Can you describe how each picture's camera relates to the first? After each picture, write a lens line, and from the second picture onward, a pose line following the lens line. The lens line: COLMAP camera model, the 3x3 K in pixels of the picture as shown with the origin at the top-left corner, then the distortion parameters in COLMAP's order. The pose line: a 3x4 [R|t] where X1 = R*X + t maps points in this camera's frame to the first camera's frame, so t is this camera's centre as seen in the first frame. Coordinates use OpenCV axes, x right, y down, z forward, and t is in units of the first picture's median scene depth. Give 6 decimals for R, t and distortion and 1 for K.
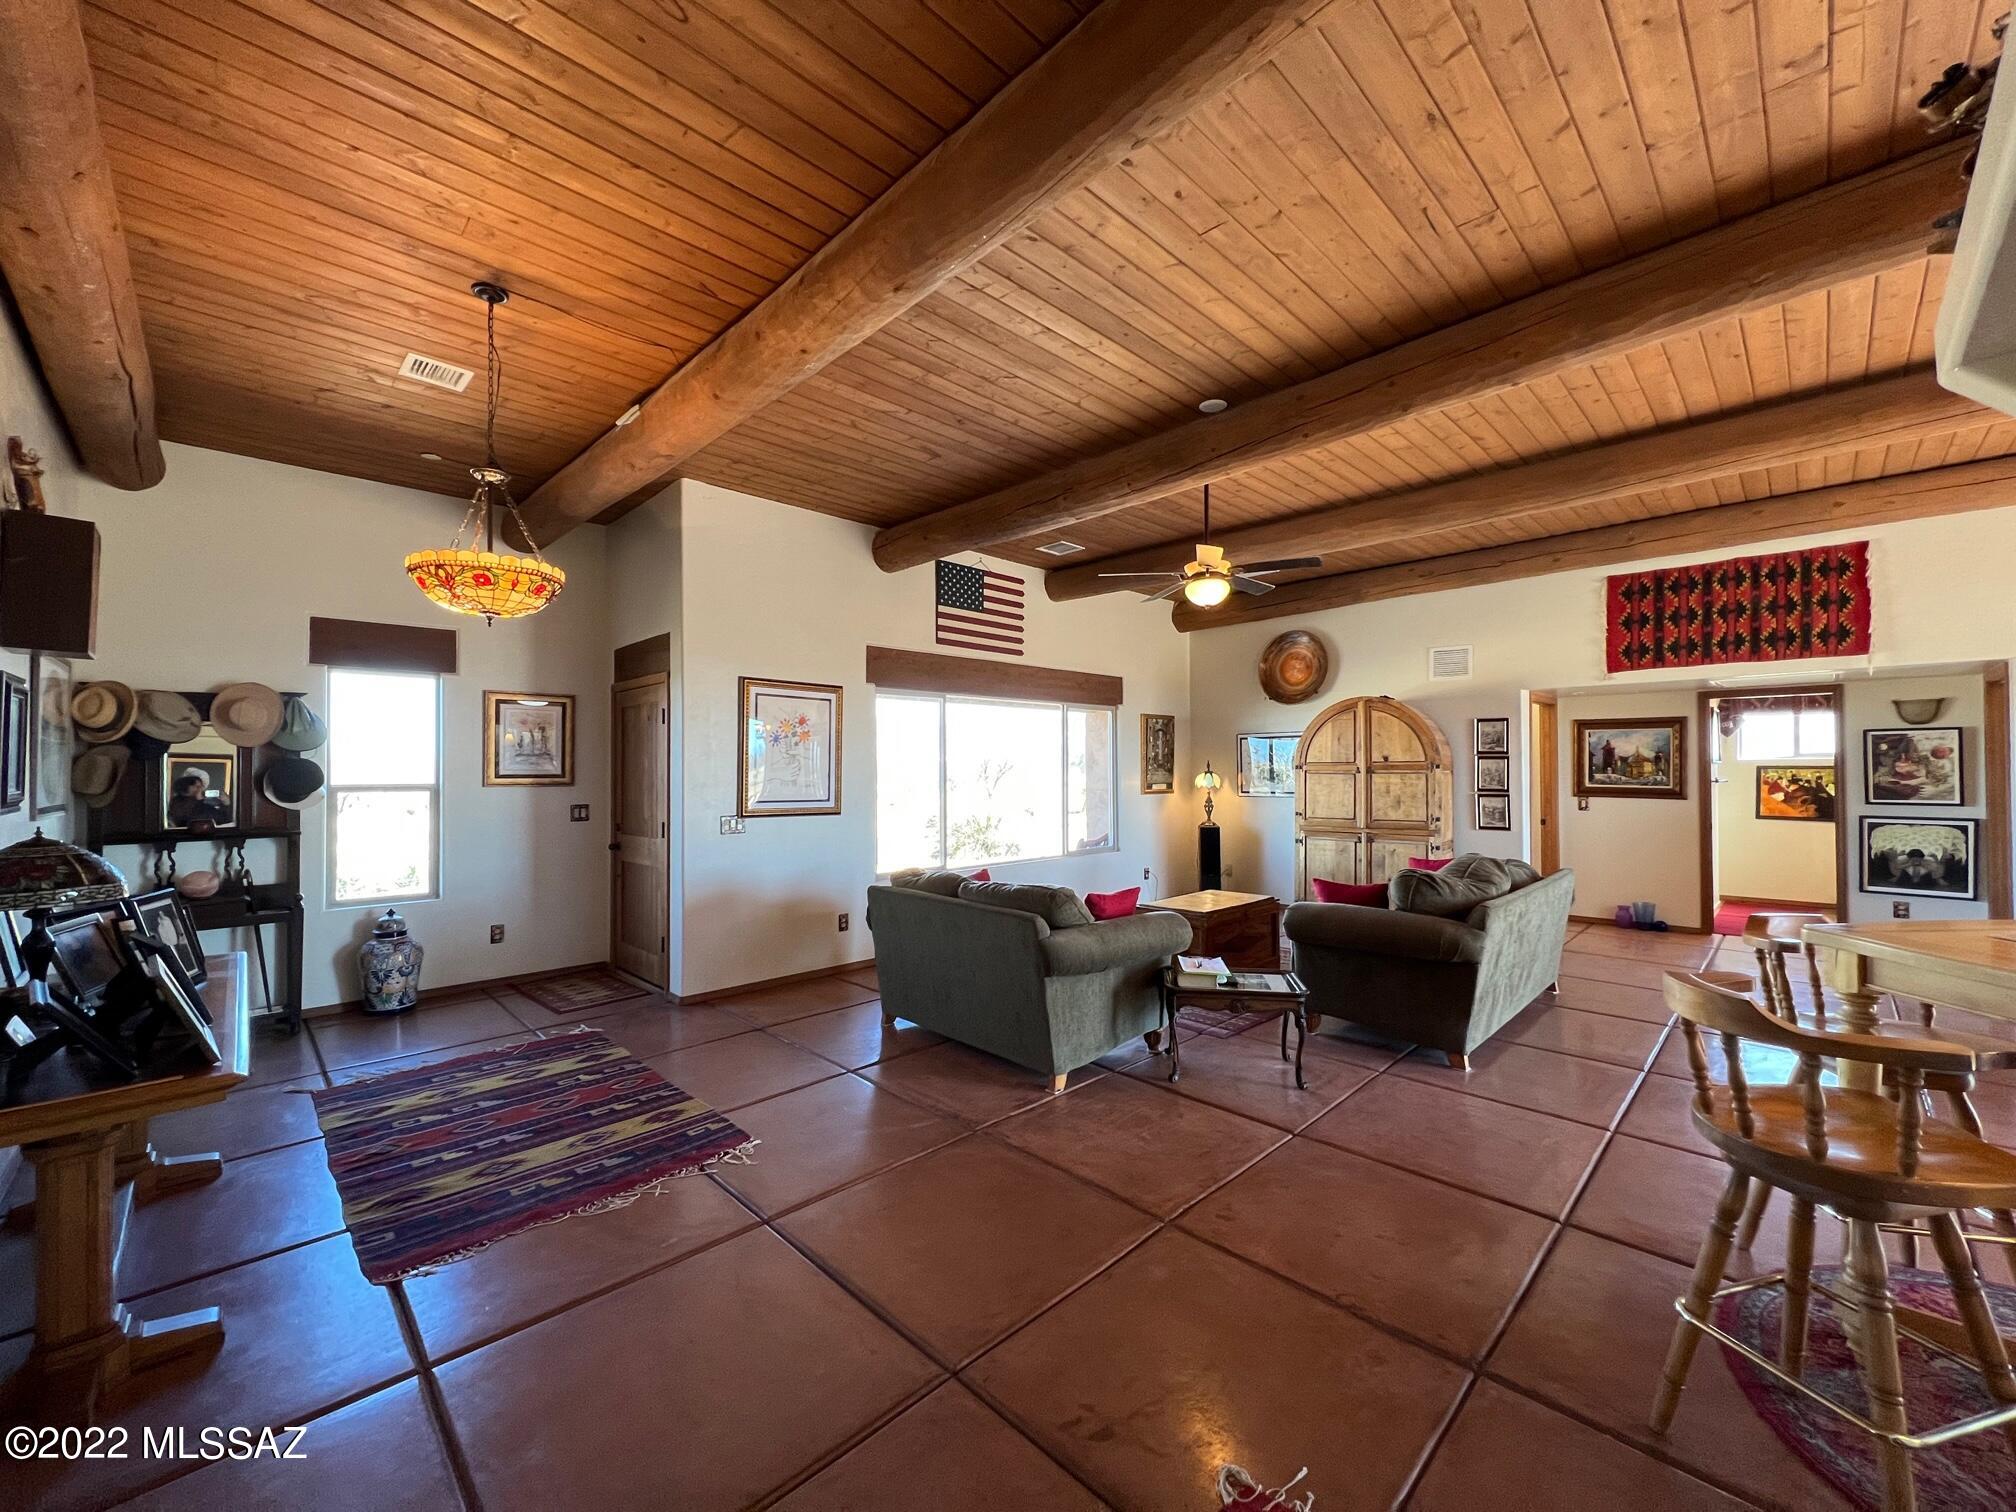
lens RADIAL K [[802.9, 0, 1006.4], [0, 802.9, 758.8], [0, 0, 1]] dist [-0.003281, 0.001362]
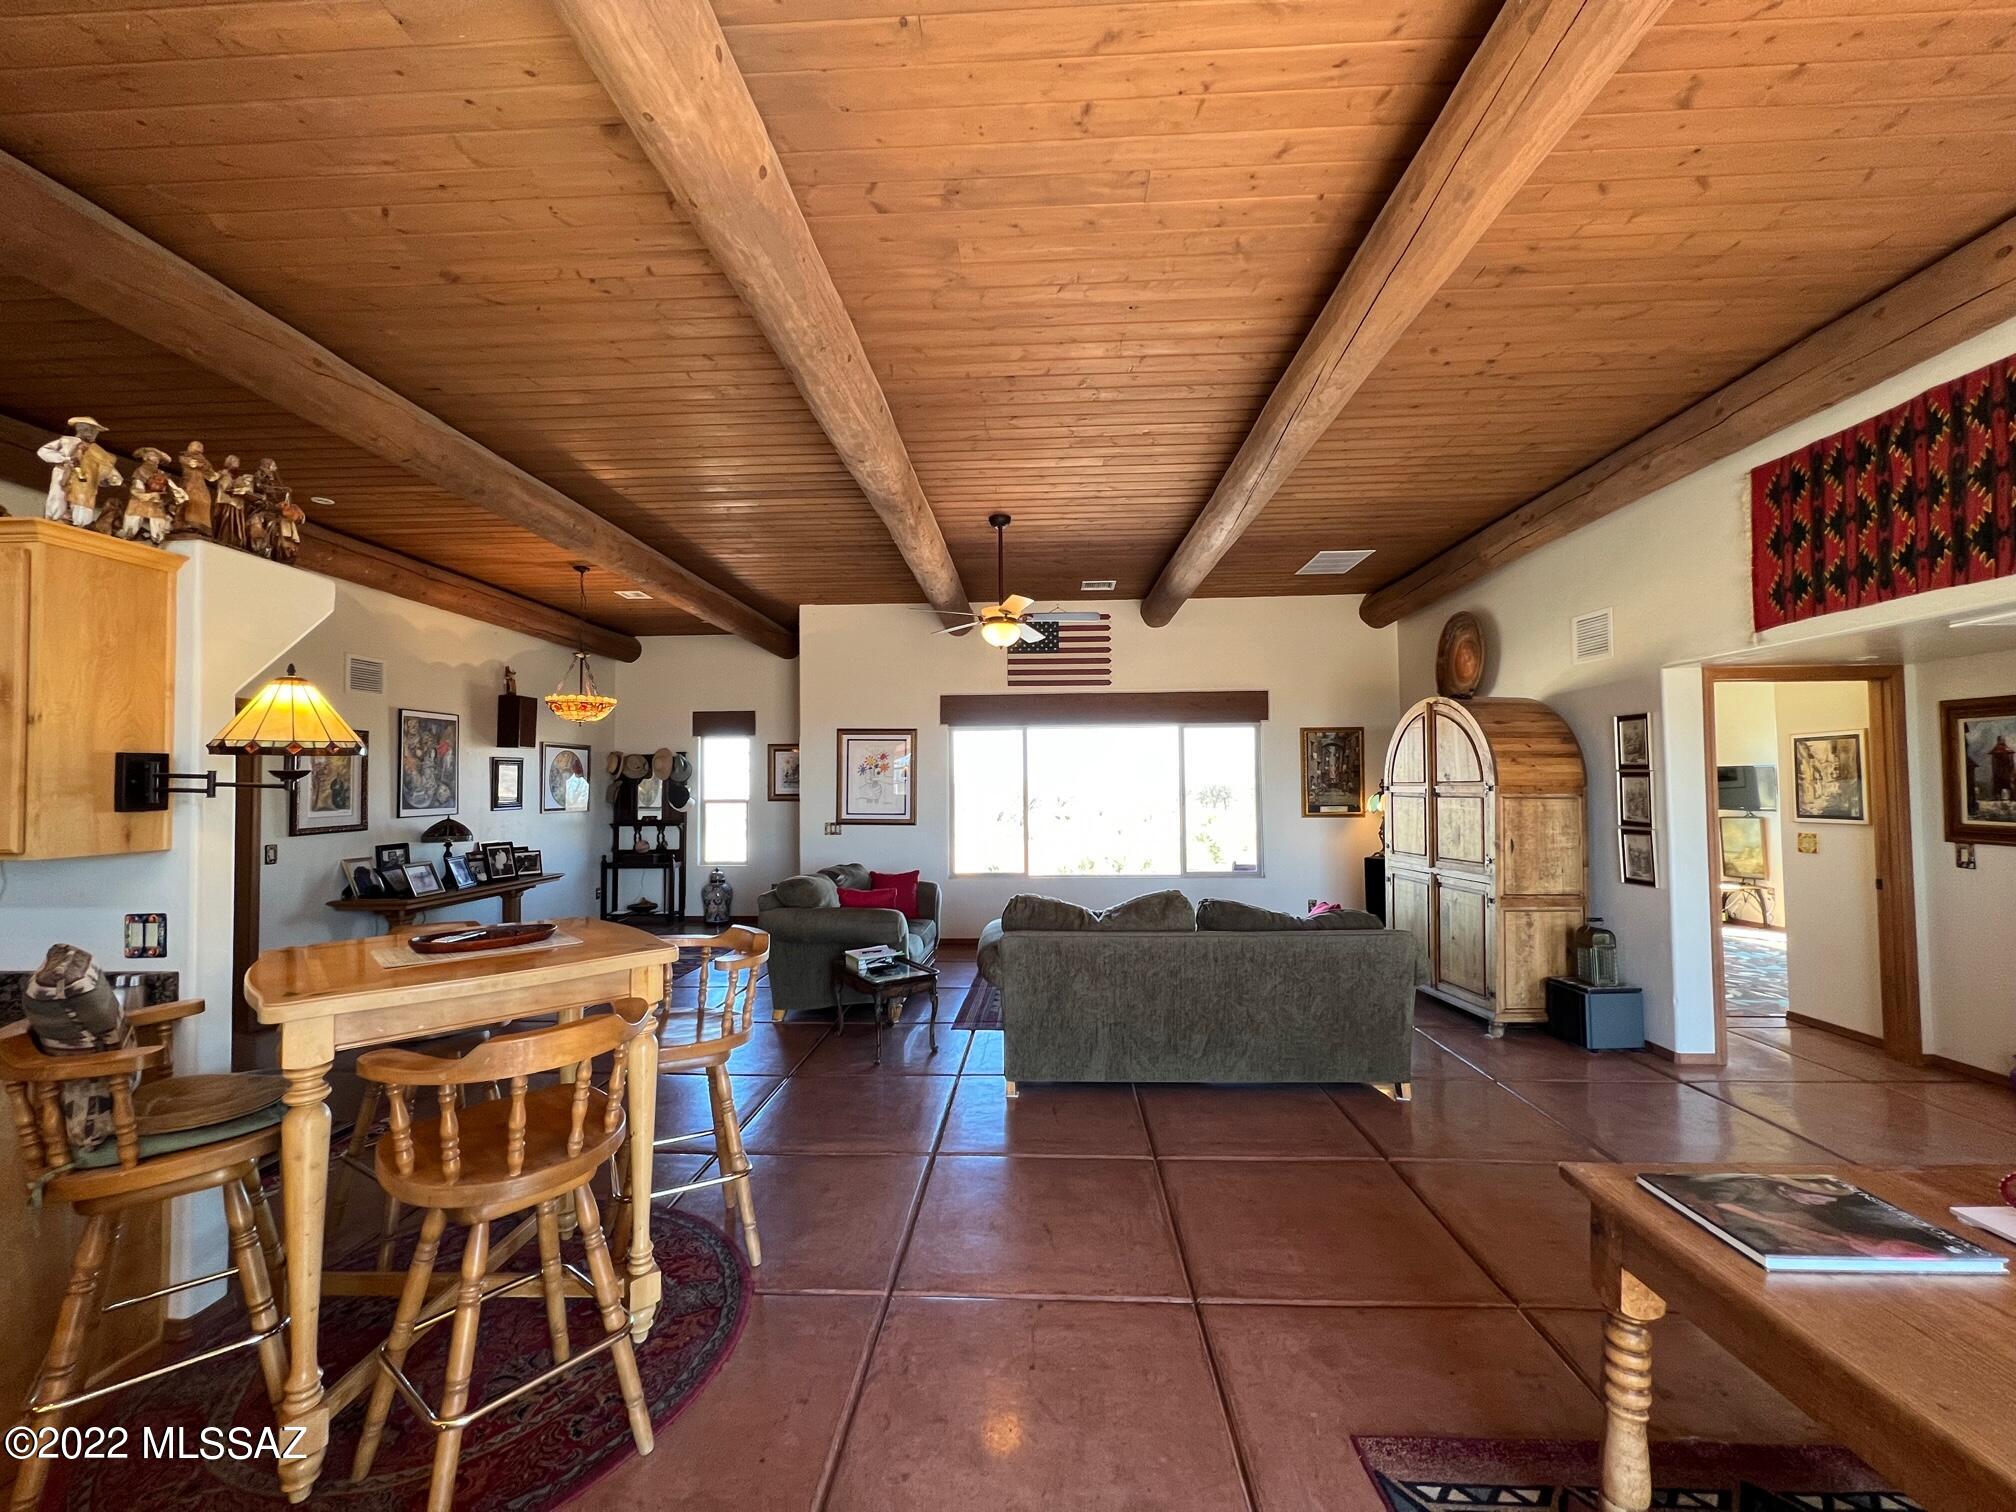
lens RADIAL K [[802.9, 0, 1007.0], [0, 802.9, 757.3], [0, 0, 1]] dist [-0.003281, 0.001362]
pose [[0.677440, -0.027424, -0.735066, 0.748476], [0.014427, 0.999608, -0.023998, -0.007208], [0.735436, 0.005652, 0.677570, 0.177391]]
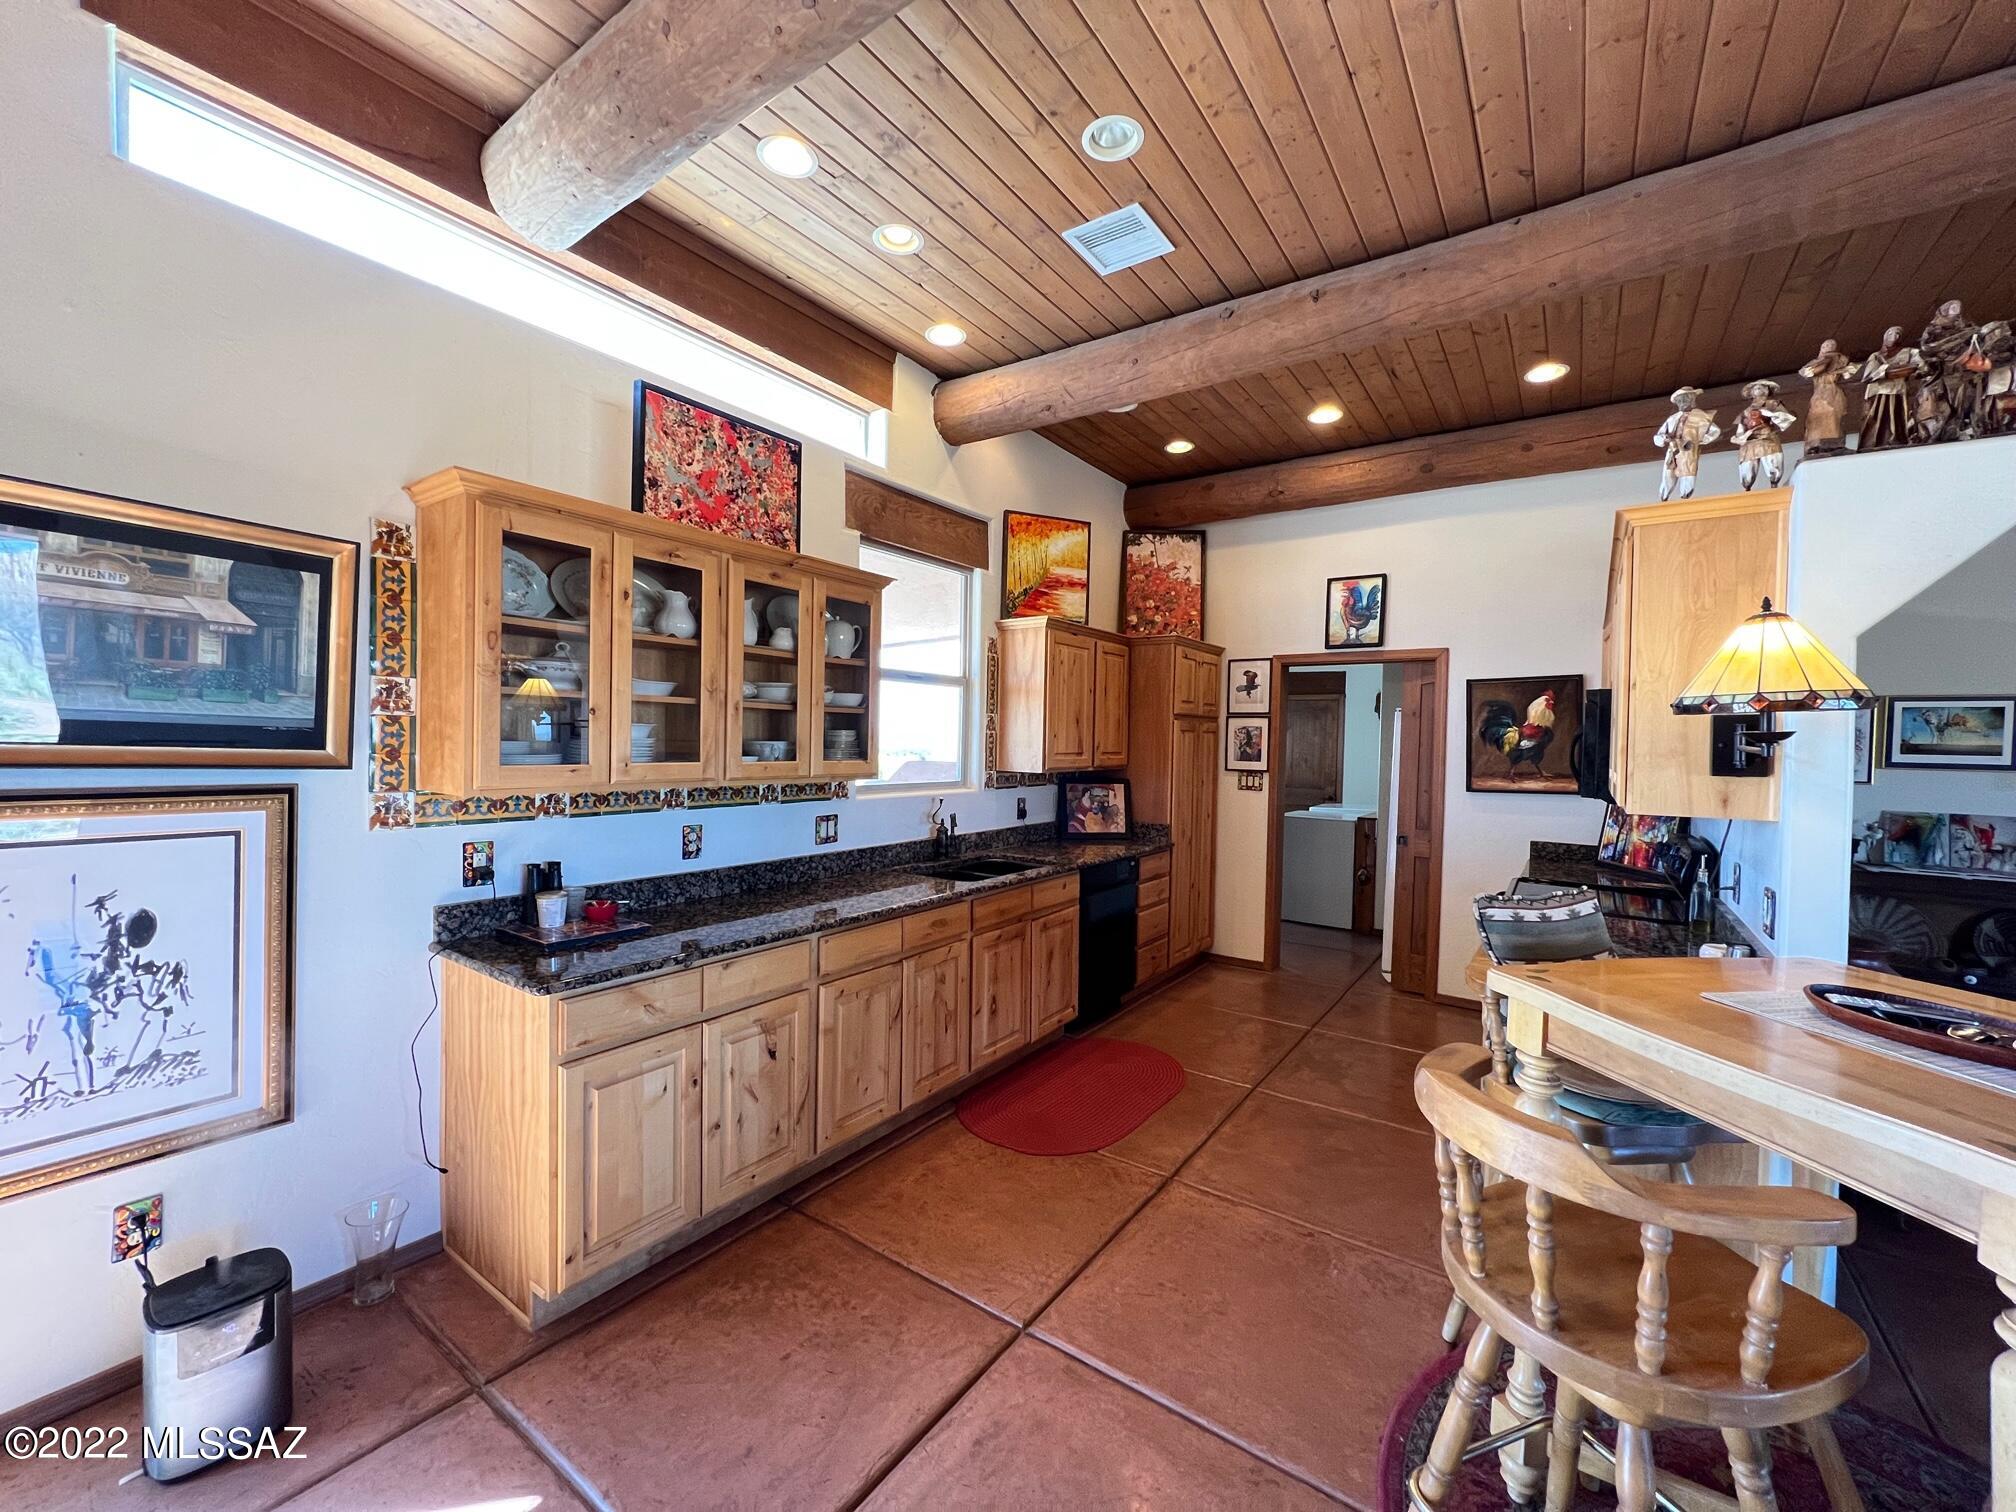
lens RADIAL K [[802.9, 0, 1008.0], [0, 802.9, 758.1], [0, 0, 1]] dist [-0.003281, 0.001362]
pose [[-0.984165, -0.011363, -0.176890, 0.603709], [-0.014223, 0.999788, 0.014913, -0.005935], [0.176683, 0.017193, -0.984118, 0.387180]]
